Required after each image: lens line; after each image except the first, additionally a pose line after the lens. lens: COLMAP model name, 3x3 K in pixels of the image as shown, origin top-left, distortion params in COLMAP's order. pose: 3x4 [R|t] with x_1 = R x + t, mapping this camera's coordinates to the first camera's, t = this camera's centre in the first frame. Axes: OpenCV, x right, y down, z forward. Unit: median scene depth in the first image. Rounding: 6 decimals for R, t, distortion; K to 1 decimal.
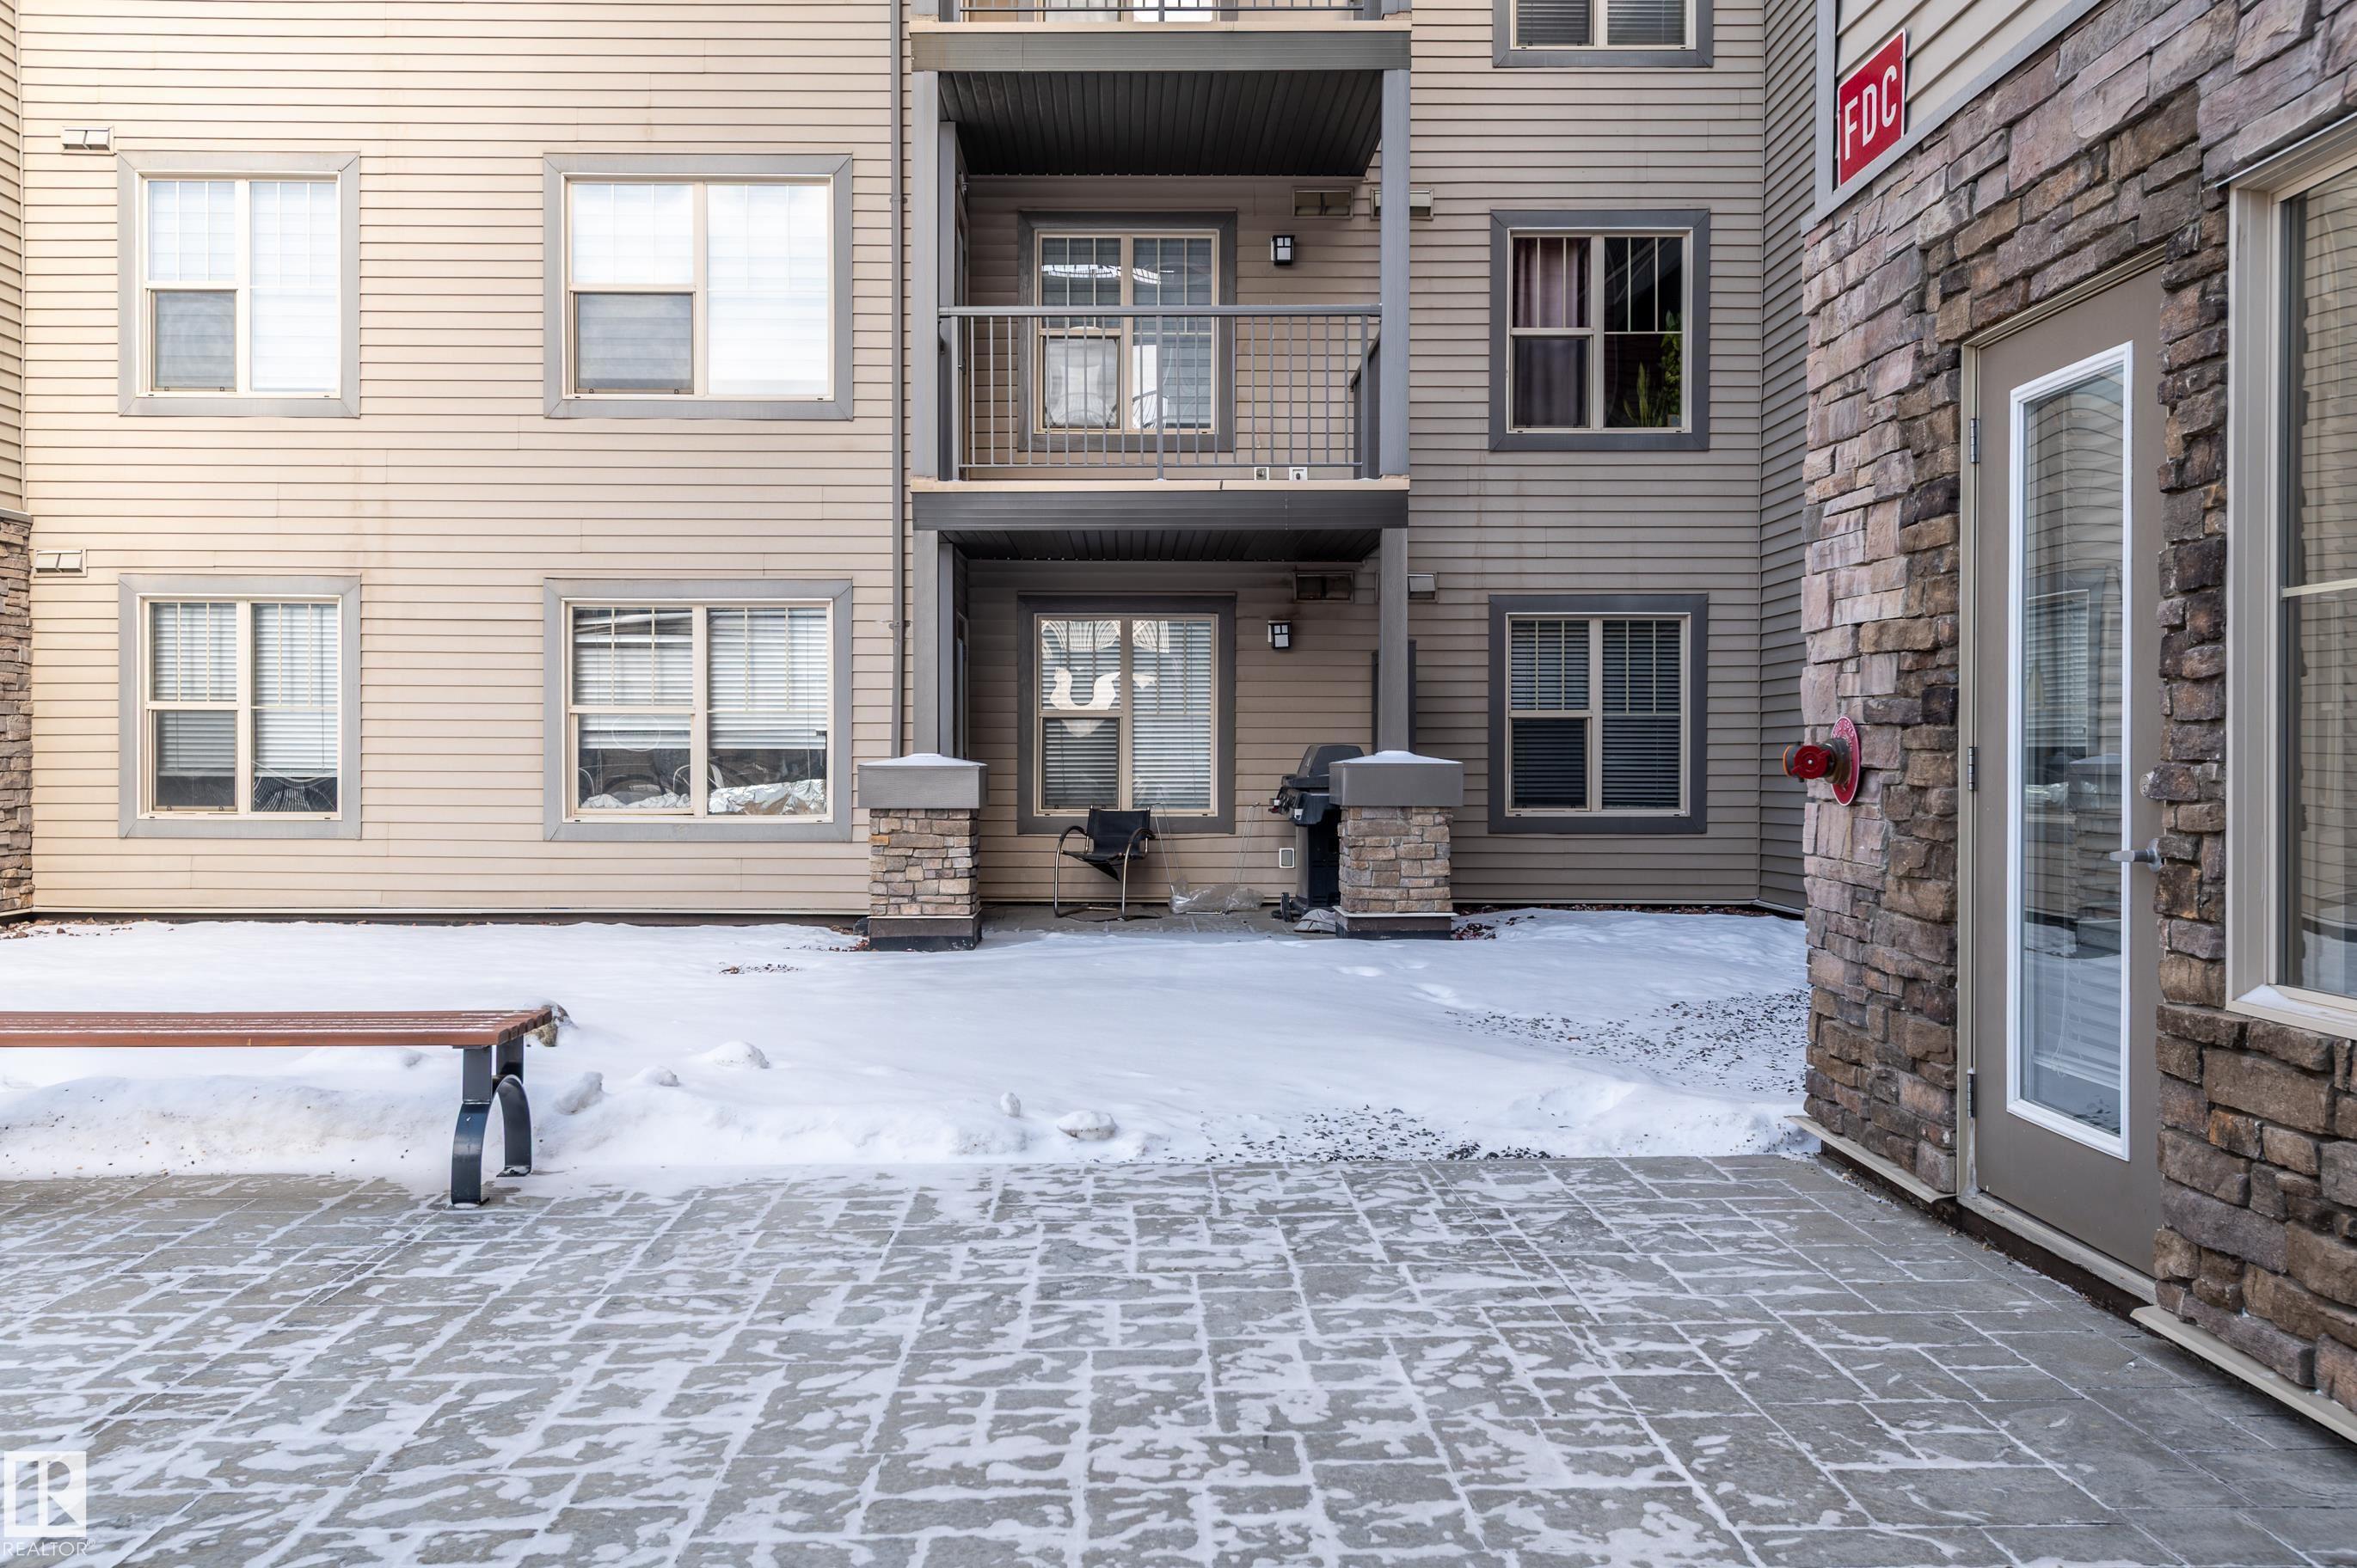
lens RADIAL K [[2002.1, 0, 1048.3], [0, 2002.1, 794.7], [0, 0, 1]] dist [-0.007747, 0.011747]
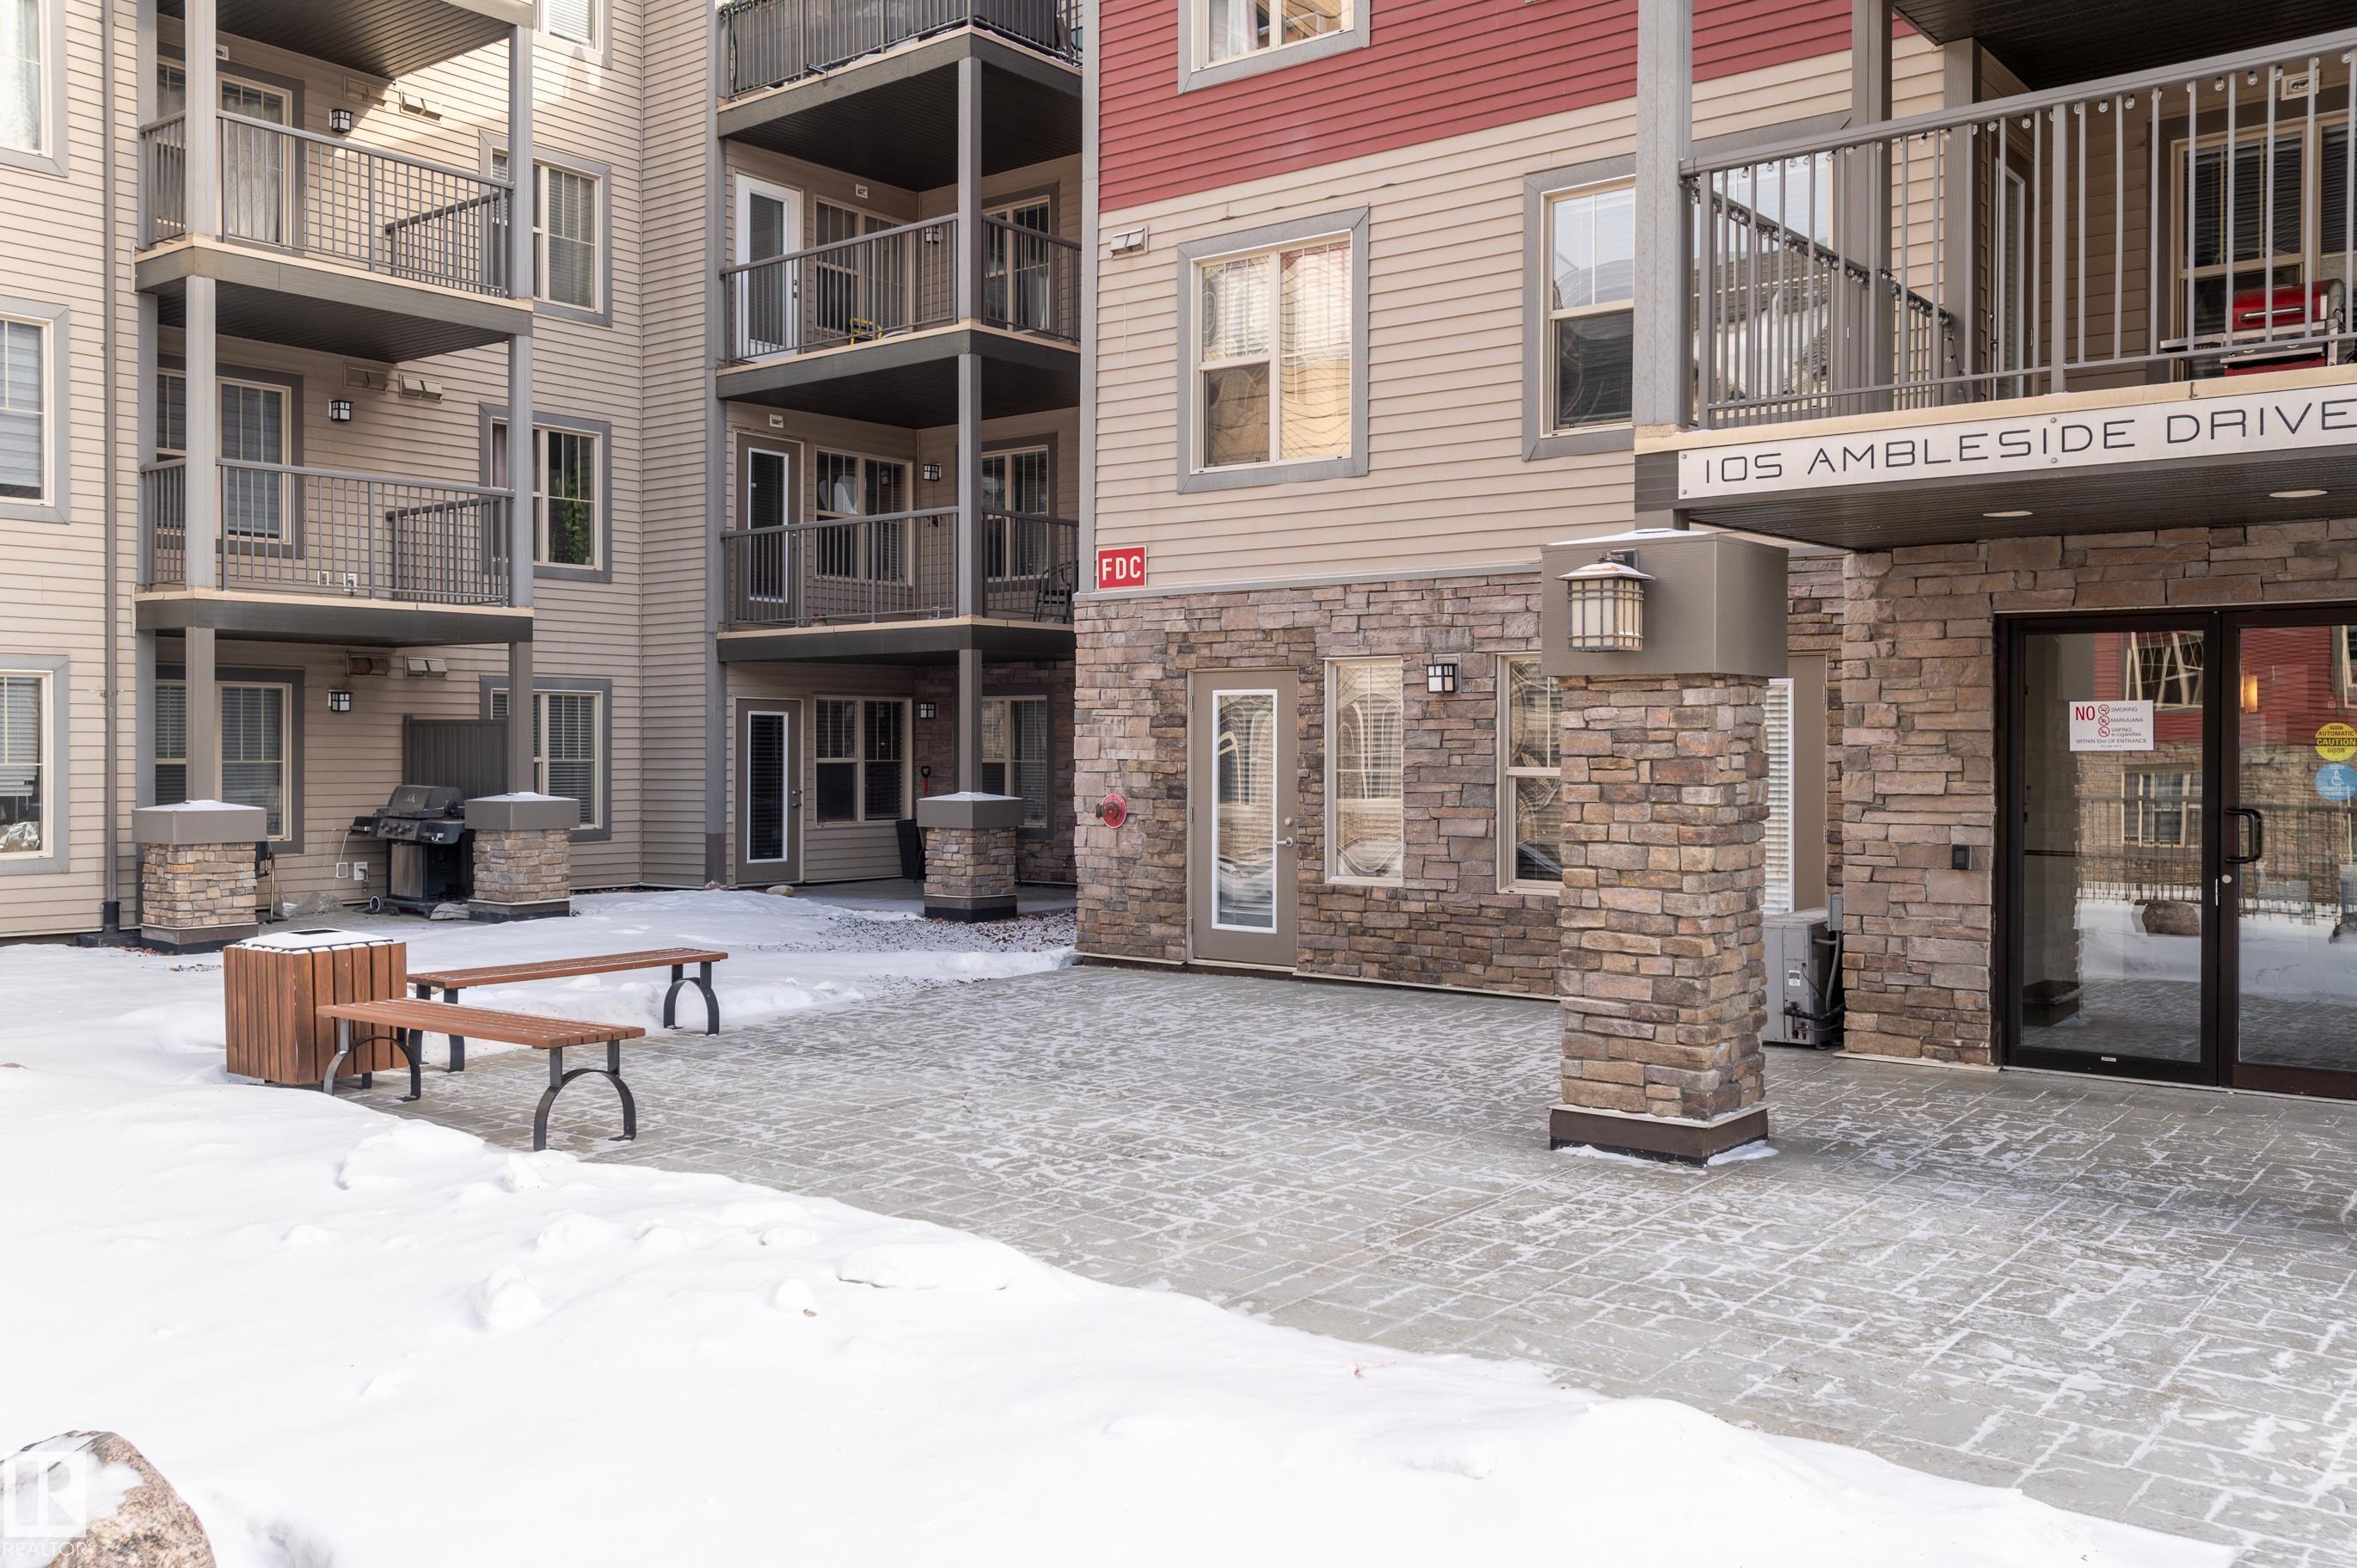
lens RADIAL K [[2002.1, 0, 1203.6], [0, 2002.1, 780.2], [0, 0, 1]] dist [-0.007747, 0.011747]
pose [[0.602431, -0.012946, 0.798066, -0.662567], [0.015992, 0.999864, 0.004147, -0.026857], [-0.798011, 0.010264, 0.602556, -0.277474]]
